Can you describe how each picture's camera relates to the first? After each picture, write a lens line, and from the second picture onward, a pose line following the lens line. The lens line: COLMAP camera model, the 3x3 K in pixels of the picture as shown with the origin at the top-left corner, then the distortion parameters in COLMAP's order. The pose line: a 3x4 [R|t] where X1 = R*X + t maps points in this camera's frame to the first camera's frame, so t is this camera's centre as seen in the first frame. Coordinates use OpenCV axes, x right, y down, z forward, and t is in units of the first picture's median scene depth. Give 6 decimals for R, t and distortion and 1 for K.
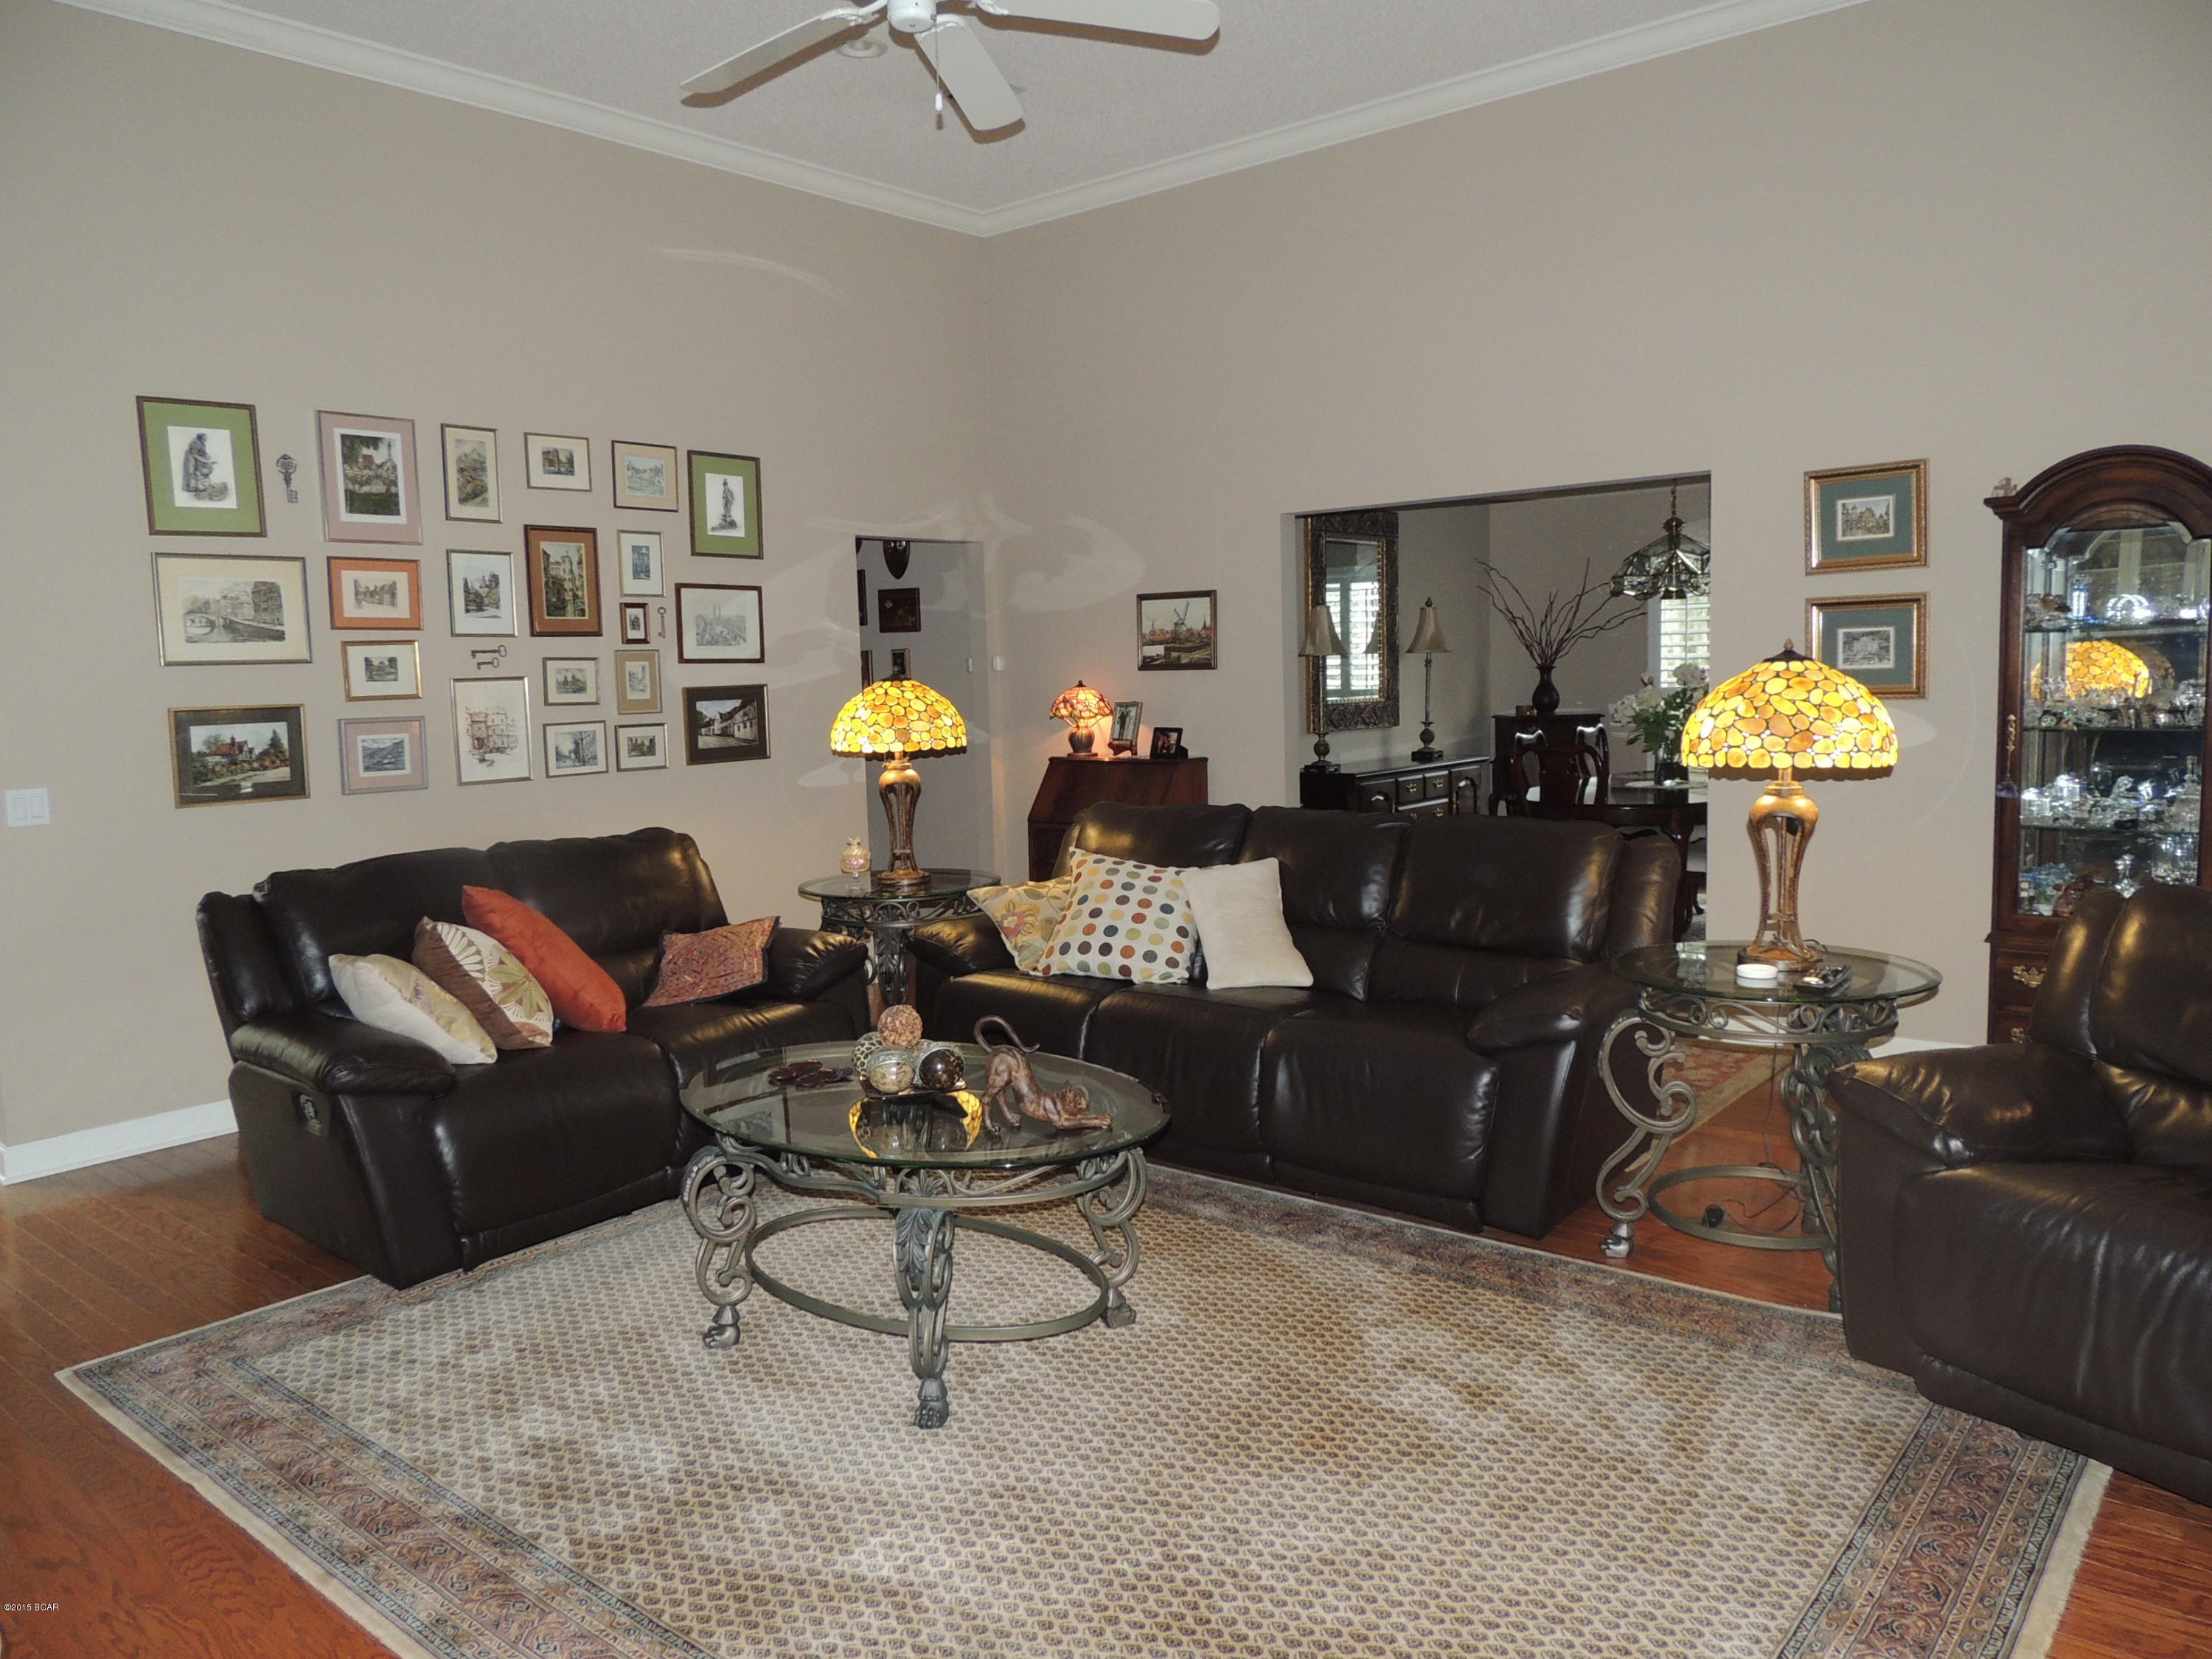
lens RADIAL K [[1581.0, 0, 1106.0], [0, 1581.0, 829.5], [0, 0, 1]] dist [-0.023201, 0.003524]
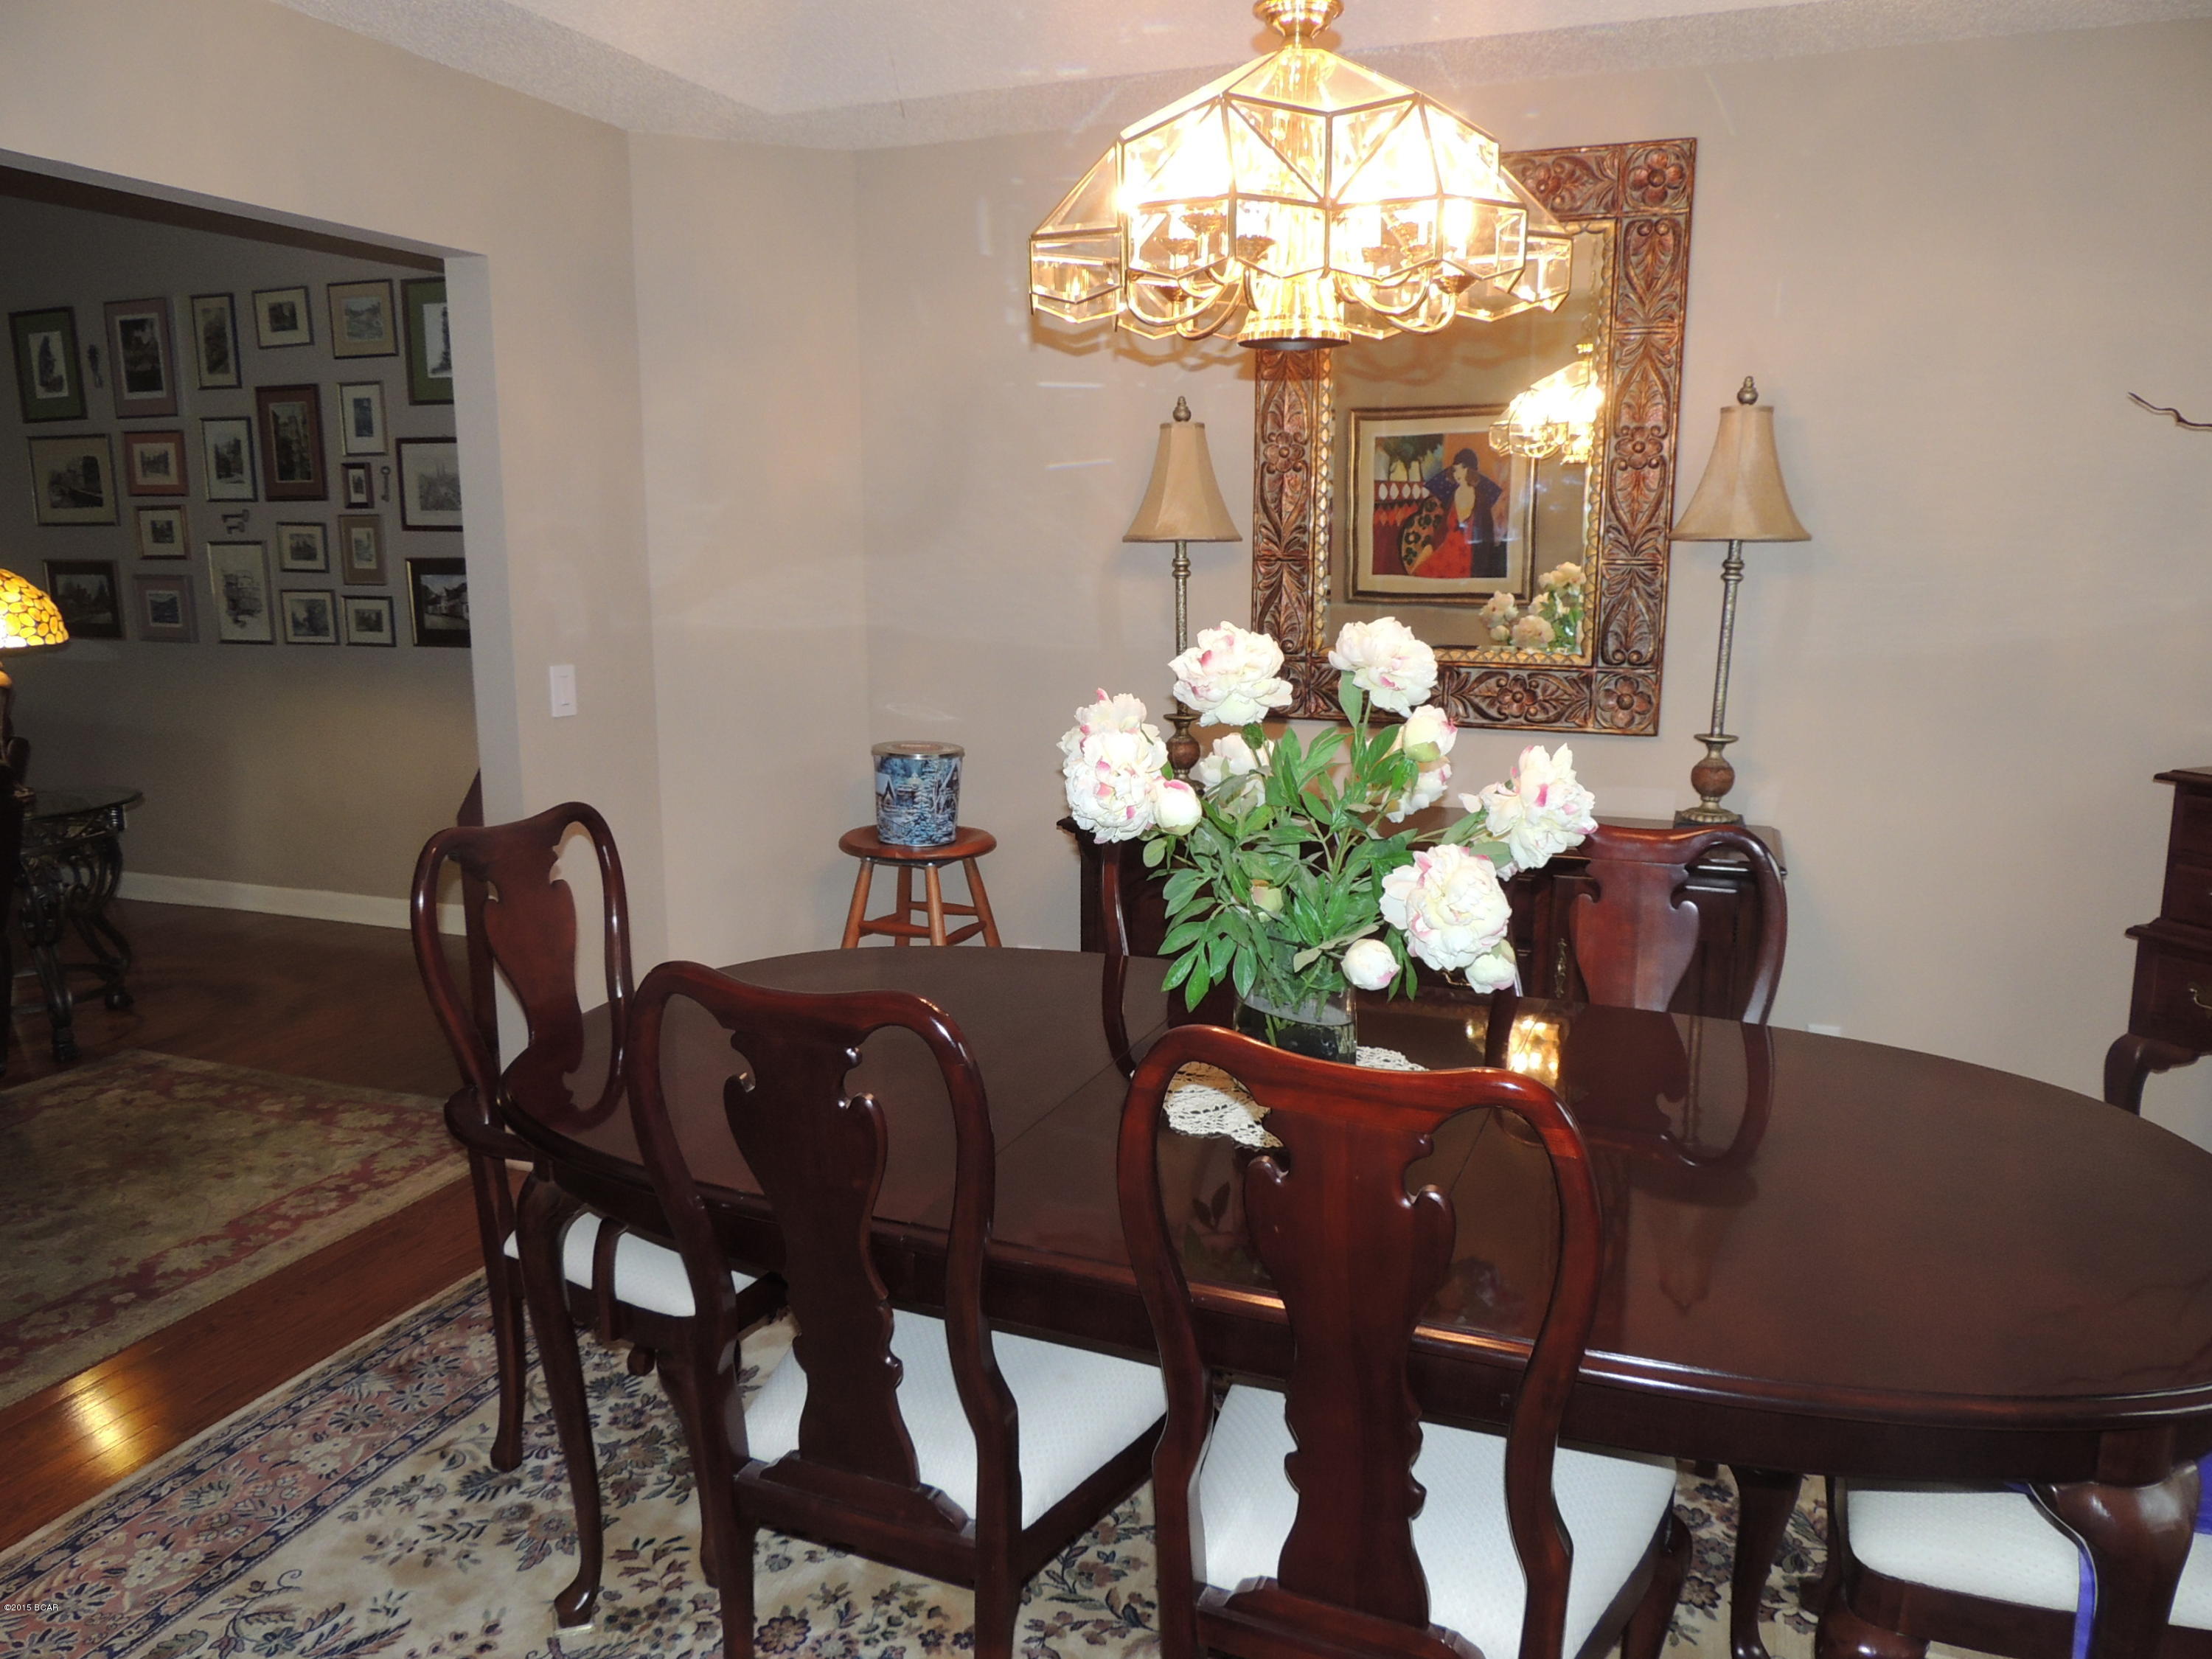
lens RADIAL K [[1581.0, 0, 1106.0], [0, 1581.0, 829.5], [0, 0, 1]] dist [-0.023201, 0.003524]
pose [[0.321013, 0.201437, -0.925405, 0.772441], [-0.104636, 0.978680, 0.176737, -0.150644], [0.941277, 0.040096, 0.335247, 1.178872]]
